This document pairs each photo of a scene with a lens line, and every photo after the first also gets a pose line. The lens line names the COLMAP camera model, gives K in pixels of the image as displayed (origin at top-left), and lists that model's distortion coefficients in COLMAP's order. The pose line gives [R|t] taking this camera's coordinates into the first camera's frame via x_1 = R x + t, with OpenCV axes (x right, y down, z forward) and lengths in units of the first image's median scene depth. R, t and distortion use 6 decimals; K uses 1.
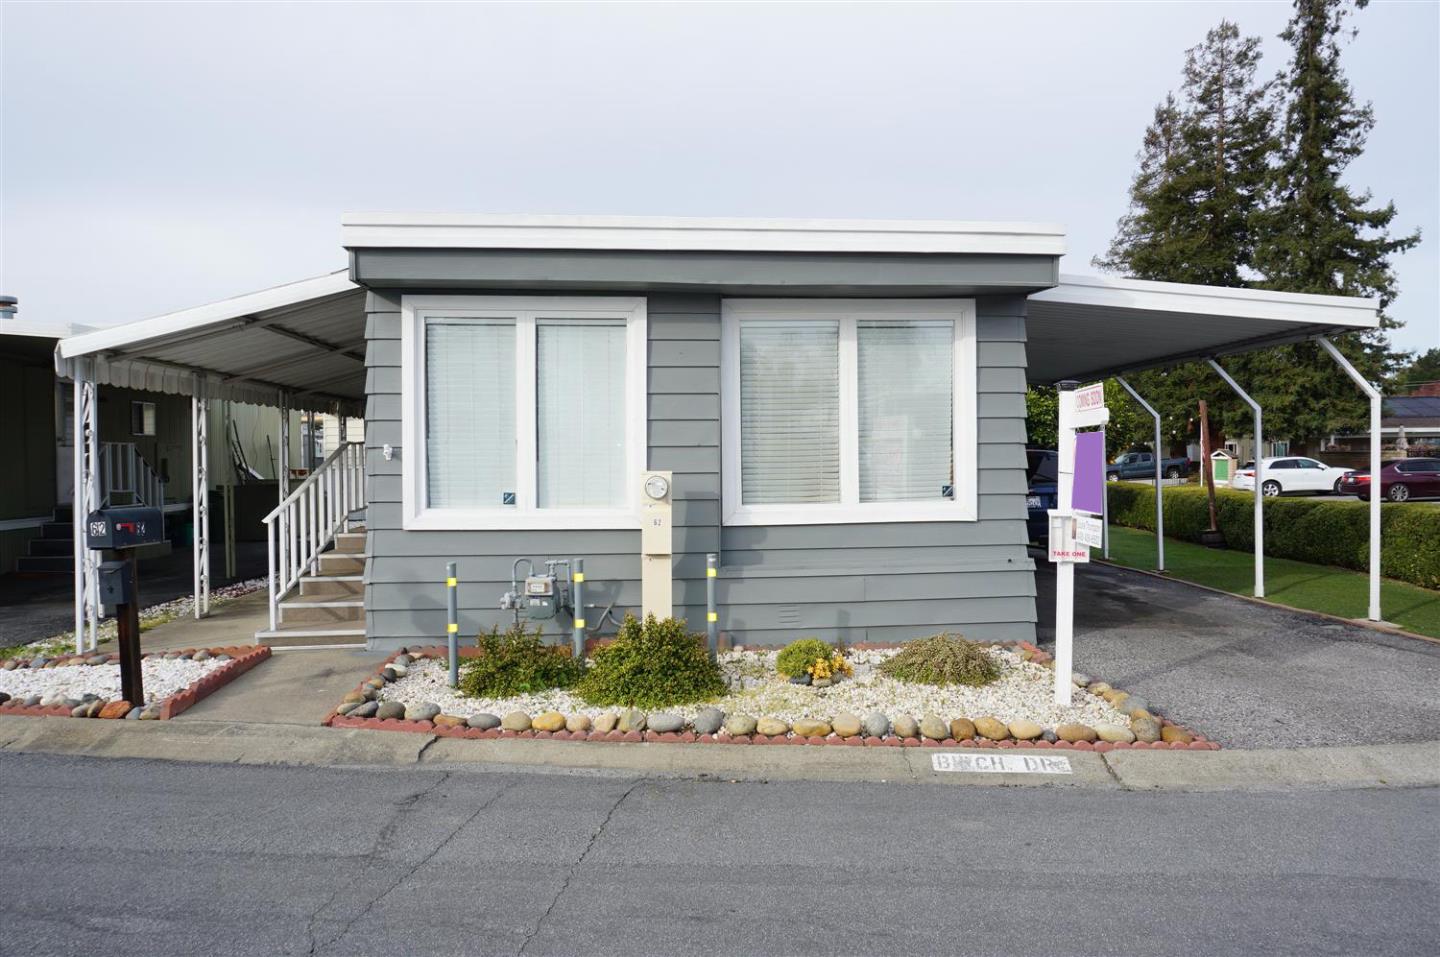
lens RADIAL K [[954.4, 0, 713.4], [0, 954.4, 479.9], [0, 0, 1]] dist [-0.025794, 0.006998]
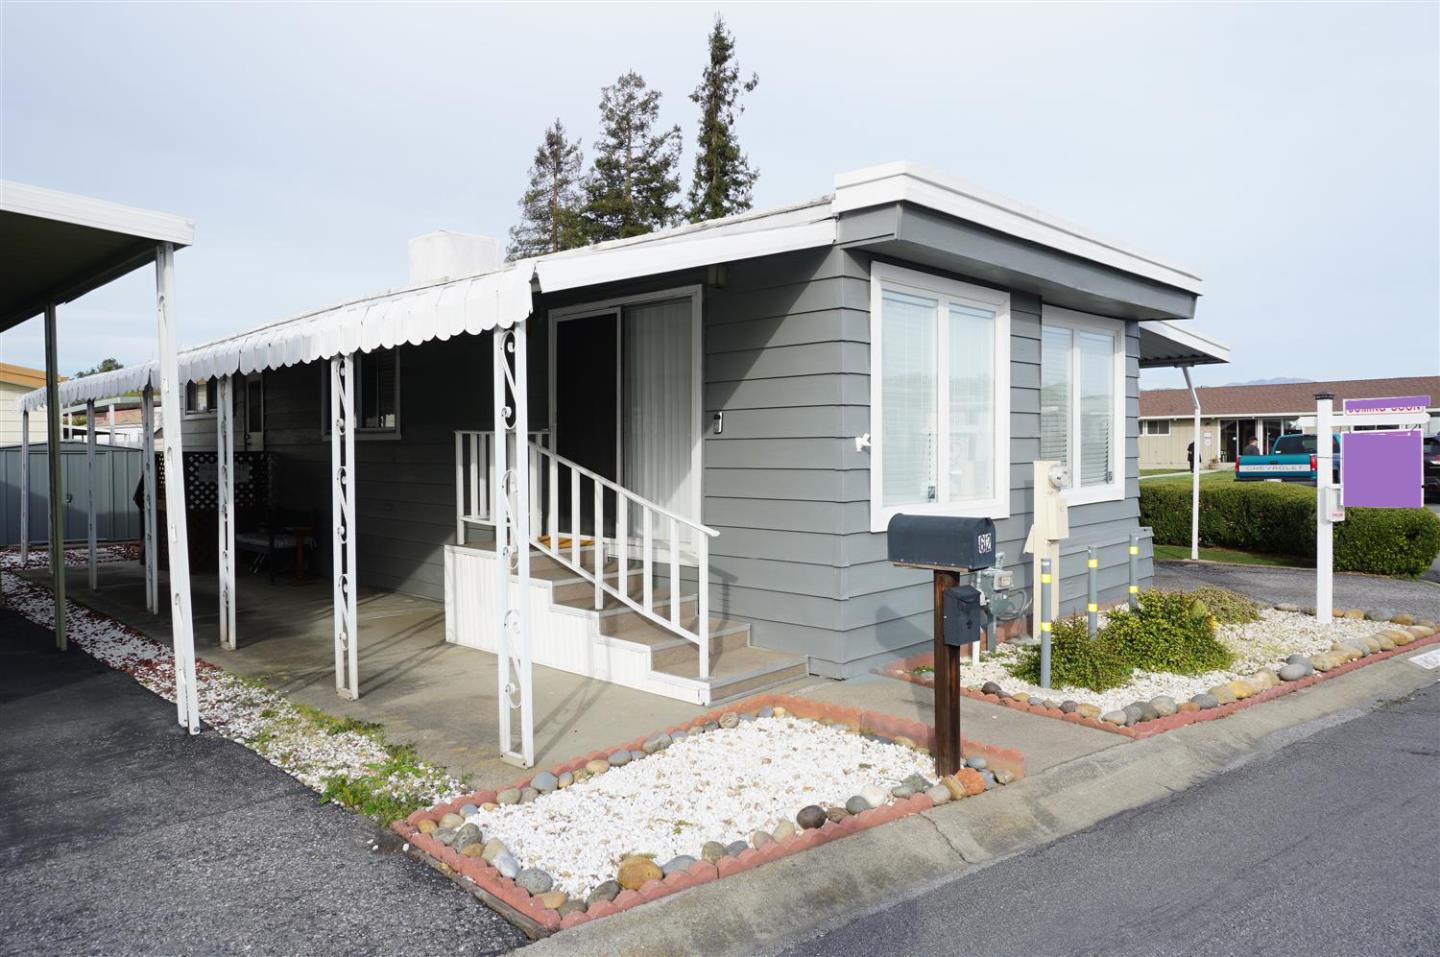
lens RADIAL K [[971.8, 0, 717.5], [0, 971.8, 470.0], [0, 0, 1]] dist [-0.023862, 0.001966]
pose [[0.748181, -0.013295, 0.663362, -0.168123], [0.019987, 0.999797, -0.002504, -0.000729], [-0.663194, 0.015132, 0.748295, 0.071976]]
